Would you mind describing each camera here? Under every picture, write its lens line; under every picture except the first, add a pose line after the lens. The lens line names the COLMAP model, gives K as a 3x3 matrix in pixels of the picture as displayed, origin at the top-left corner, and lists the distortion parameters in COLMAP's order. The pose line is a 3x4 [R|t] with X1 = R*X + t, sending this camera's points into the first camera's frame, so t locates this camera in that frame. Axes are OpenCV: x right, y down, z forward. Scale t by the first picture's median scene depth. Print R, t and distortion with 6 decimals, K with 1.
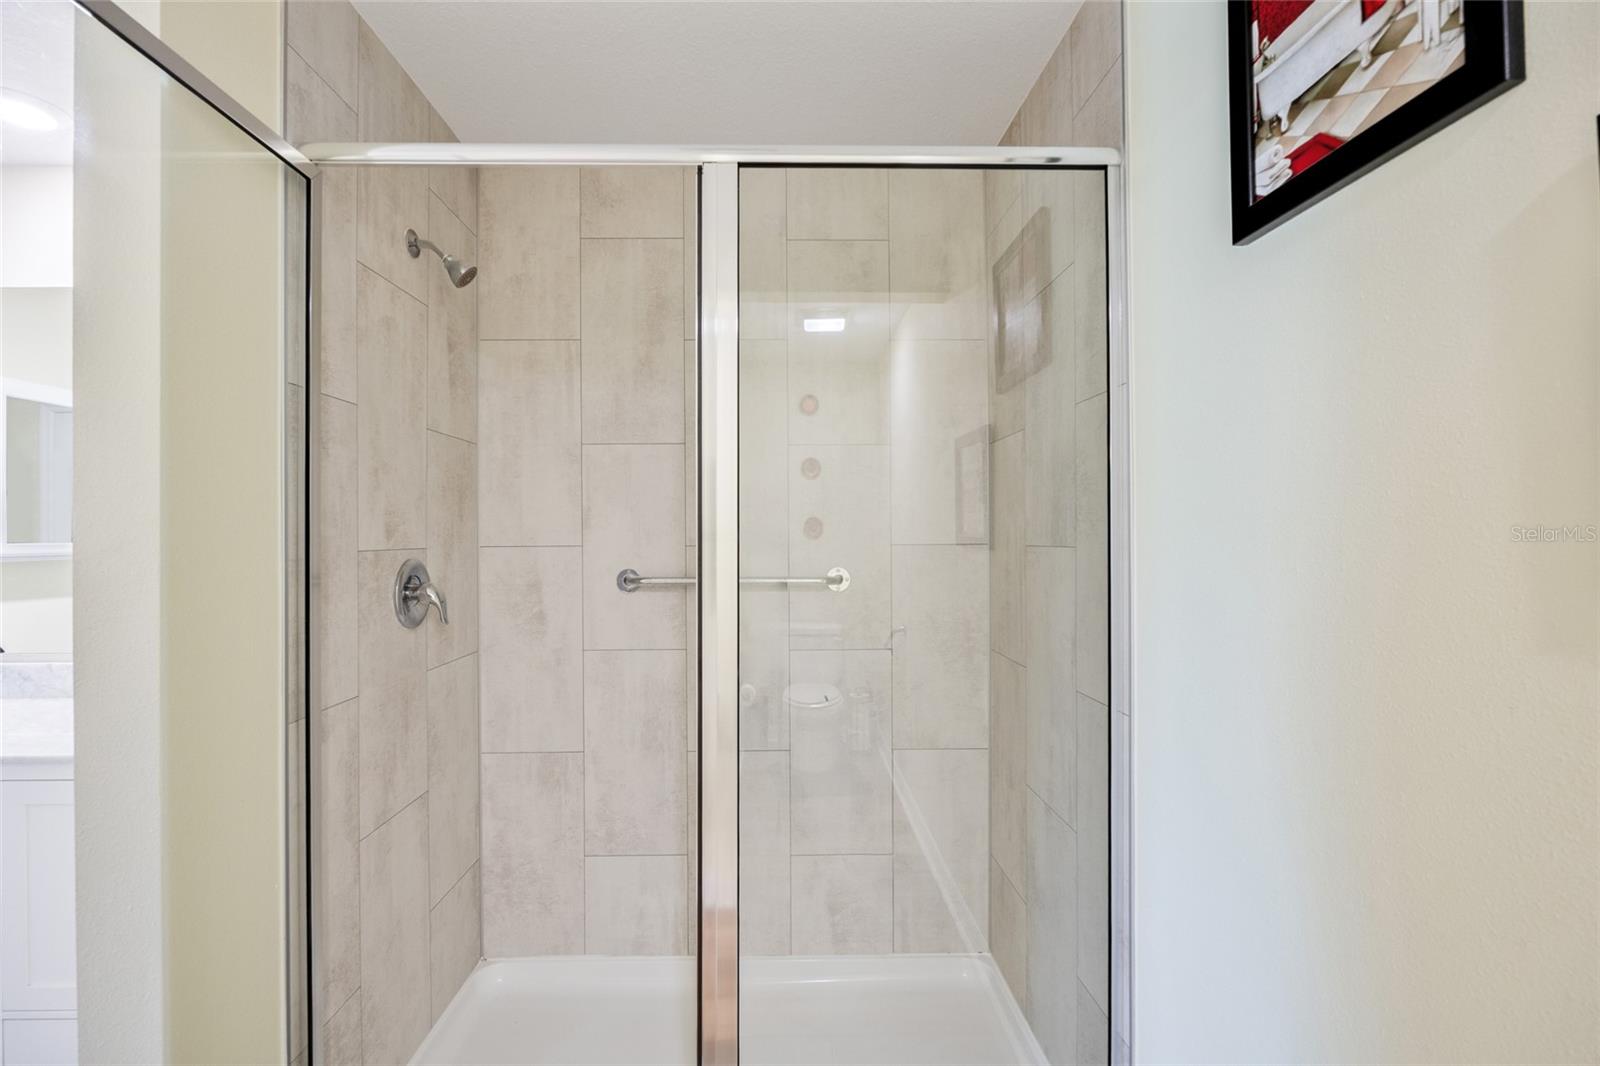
lens RADIAL K [[734.8, 0, 796.9], [0, 734.8, 533.9], [0, 0, 1]] dist [-0.001077, -0.000252]
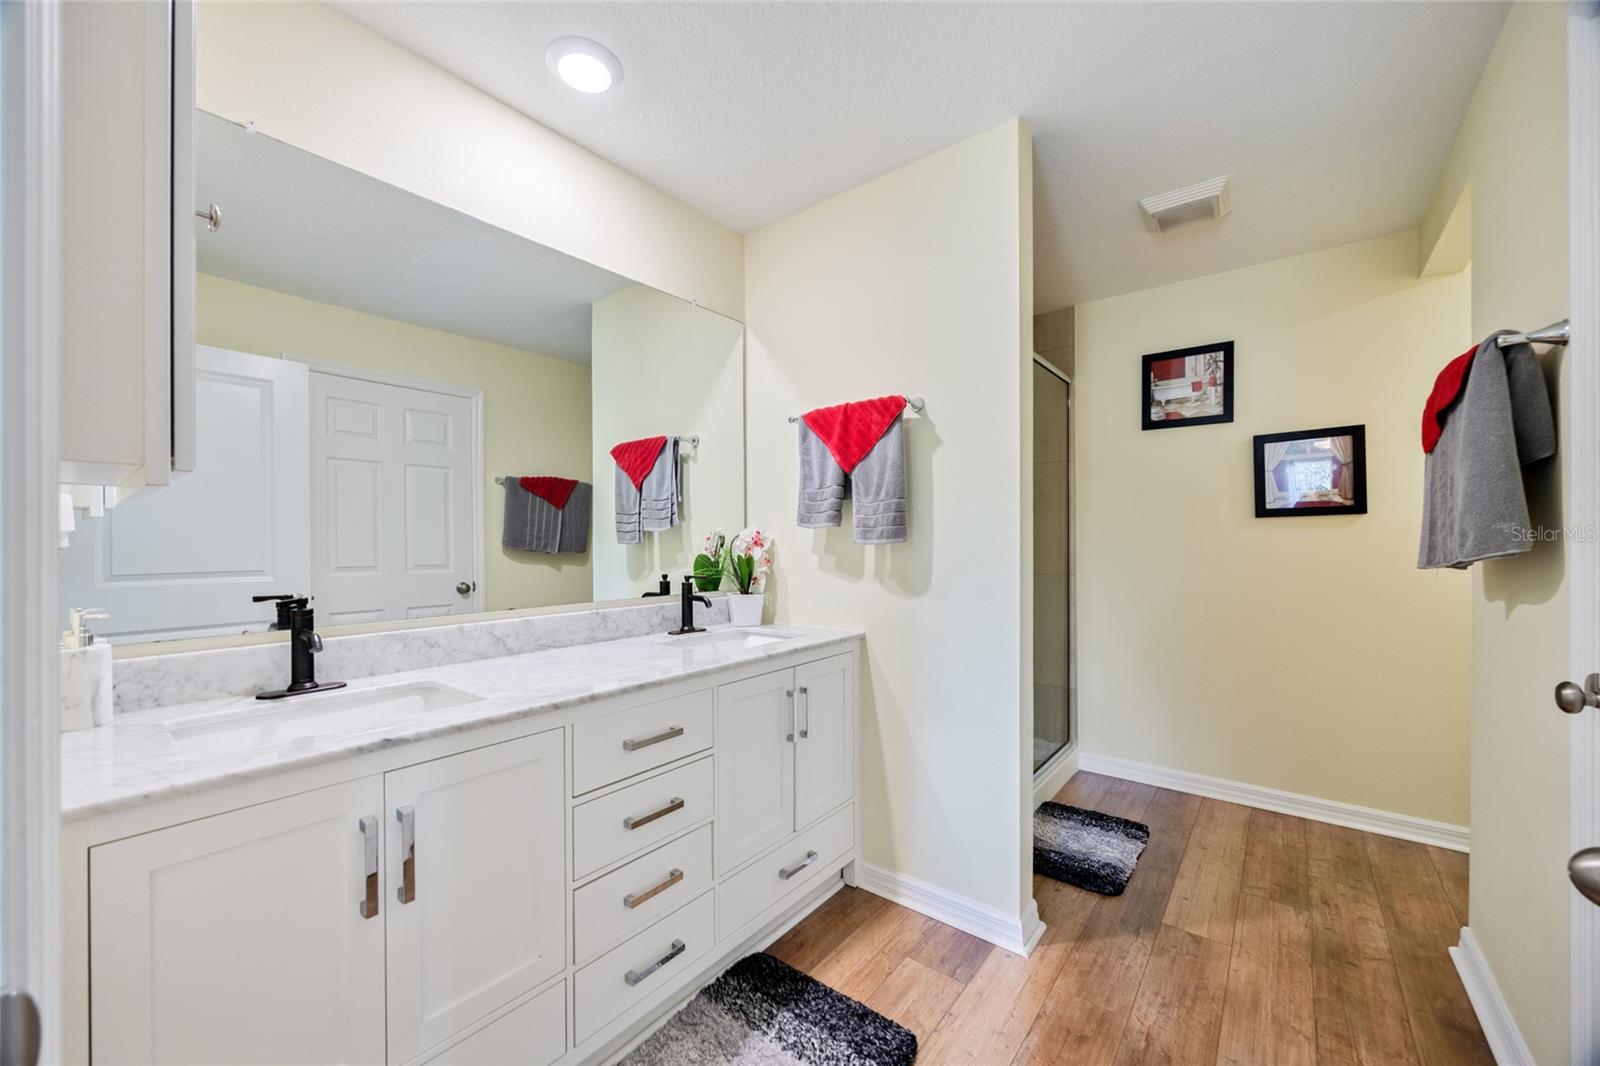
lens RADIAL K [[606.9, 0, 797.1], [0, 606.9, 542.5], [0, 0, 1]] dist [-0.001801, -0.000384]
pose [[0.635141, 0.000191, 0.772396, -2.967891], [-0.004120, 0.999987, 0.003141, 0.157900], [-0.772385, -0.005177, 0.635134, 0.458528]]
